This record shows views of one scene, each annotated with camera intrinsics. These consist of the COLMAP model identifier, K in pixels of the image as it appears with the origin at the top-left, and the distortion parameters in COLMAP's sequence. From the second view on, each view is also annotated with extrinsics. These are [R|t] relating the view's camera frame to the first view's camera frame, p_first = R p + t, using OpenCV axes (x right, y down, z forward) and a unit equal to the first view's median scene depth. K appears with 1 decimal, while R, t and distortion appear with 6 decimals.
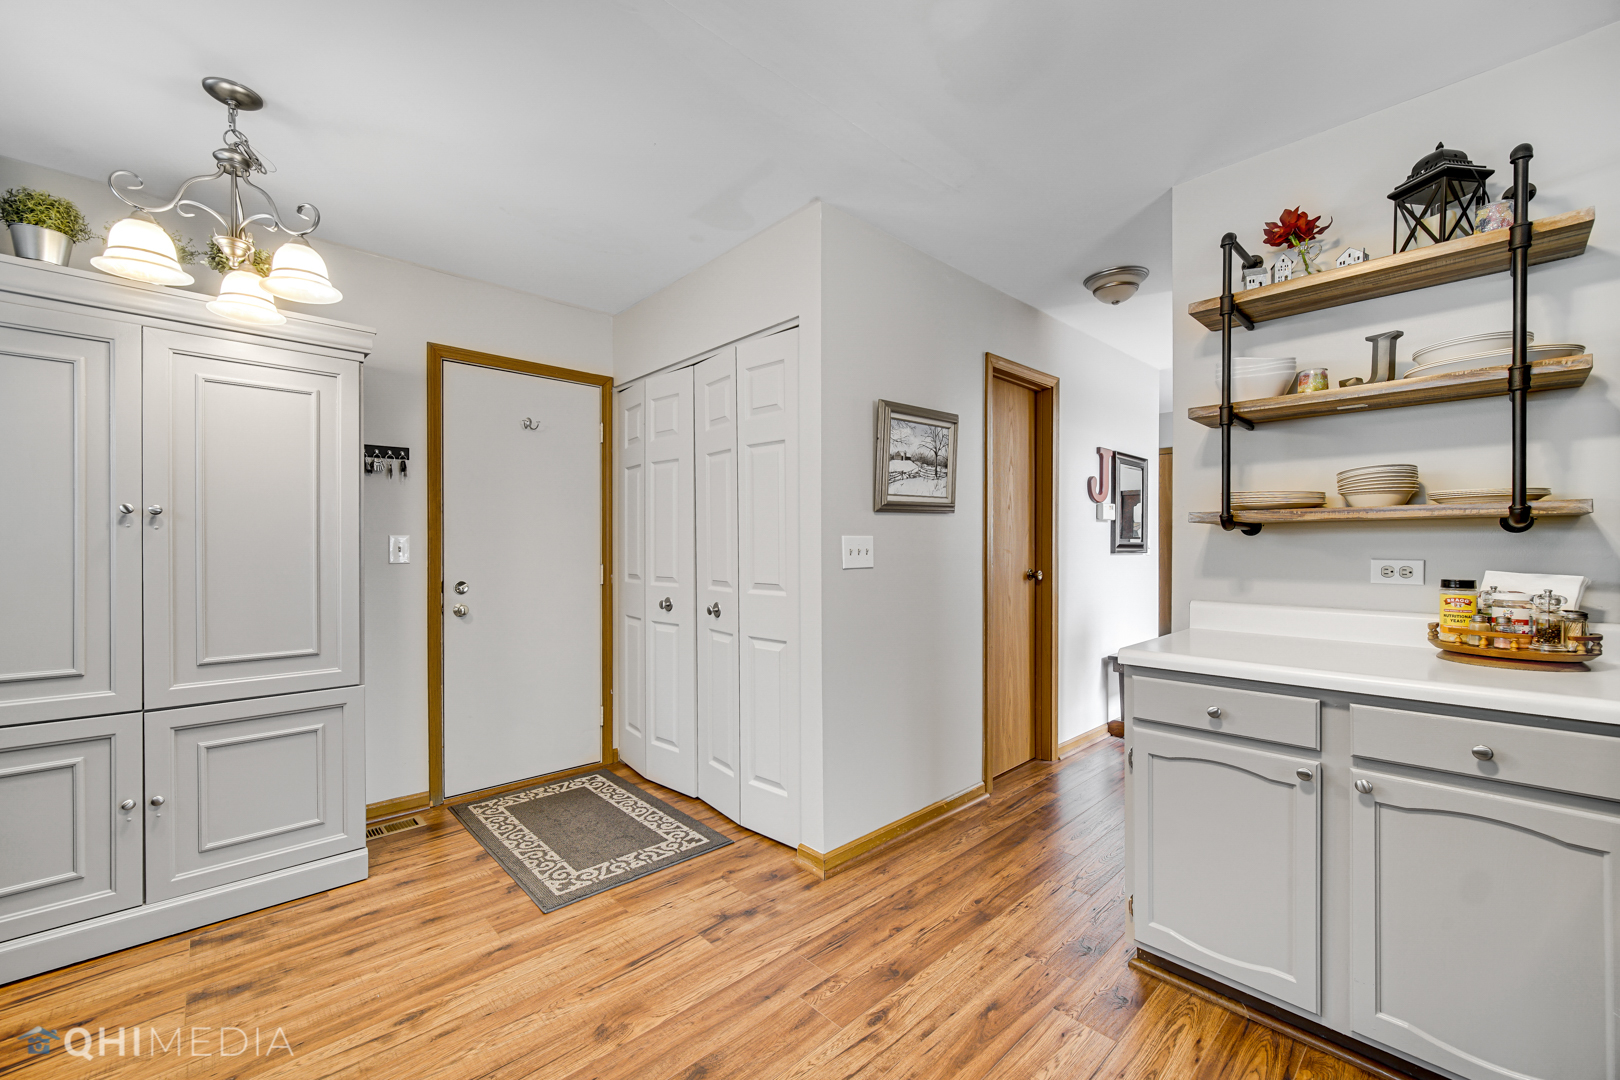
lens RADIAL K [[650.9, 0, 811.9], [0, 650.9, 550.1], [0, 0, 1]] dist [-0.000852, 0.001066]
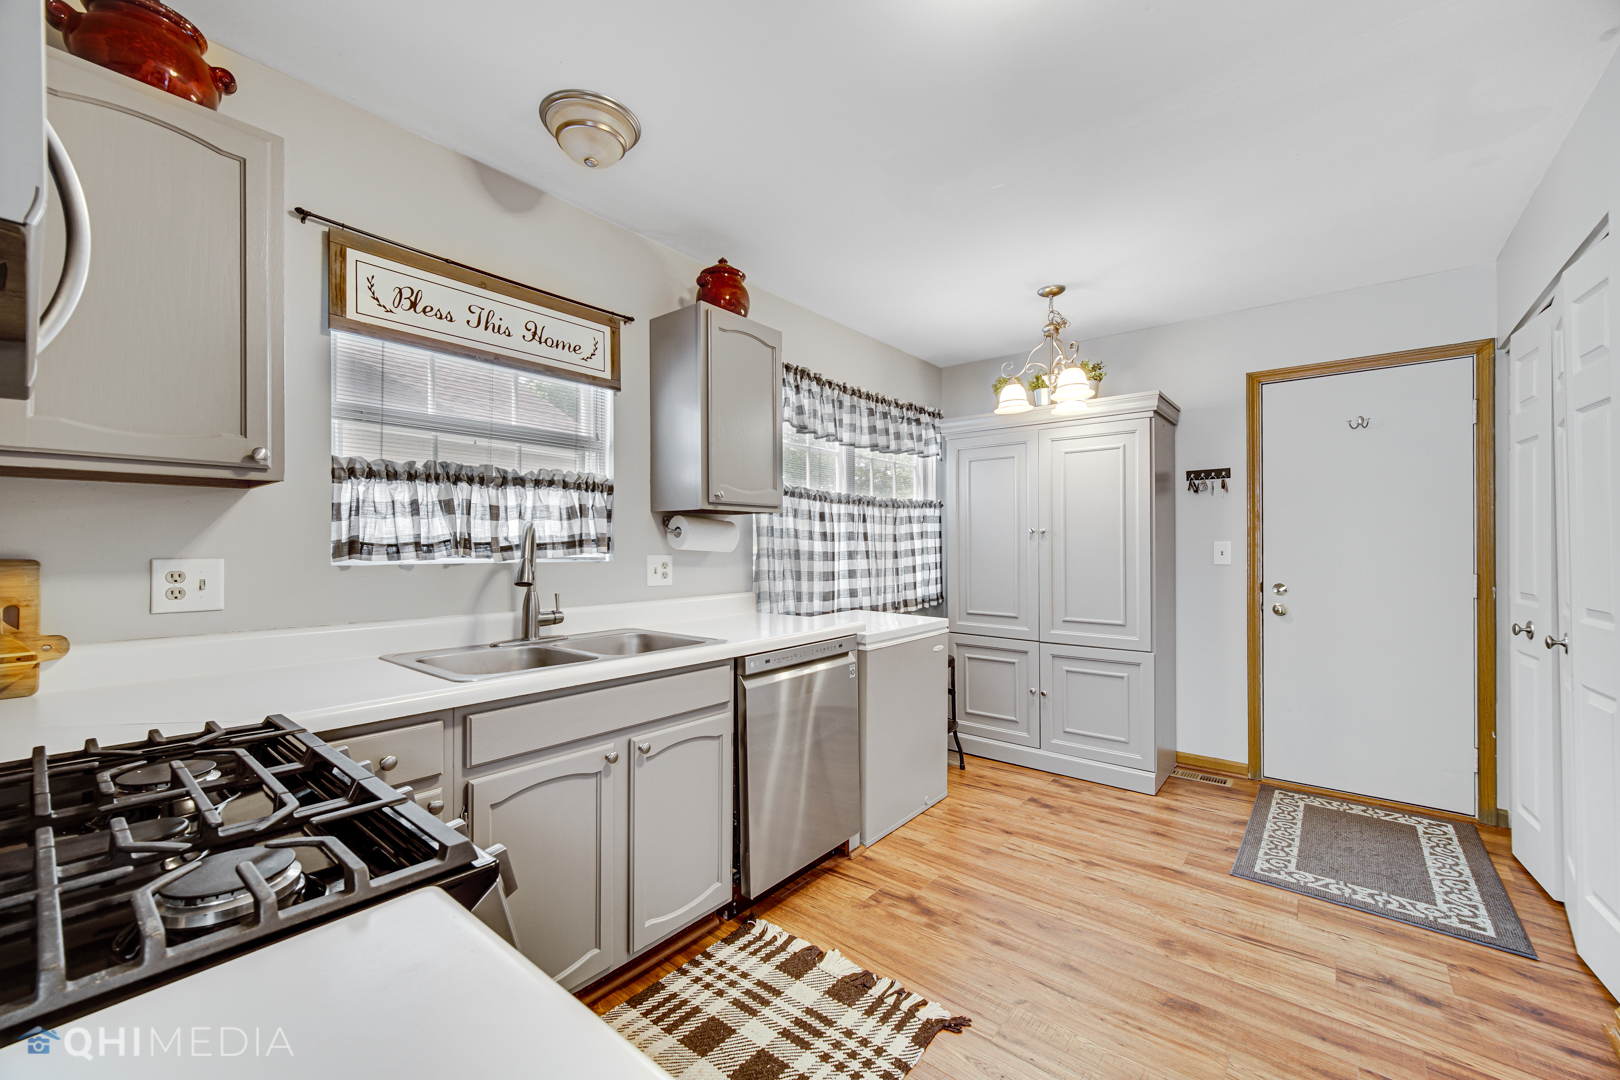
lens RADIAL K [[650.9, 0, 800.6], [0, 650.9, 541.8], [0, 0, 1]] dist [-0.000852, 0.001066]
pose [[0.115197, -0.006837, -0.993319, 0.583781], [-0.001834, 0.999973, -0.007095, -0.014885], [0.993341, 0.002639, 0.115182, 0.106731]]
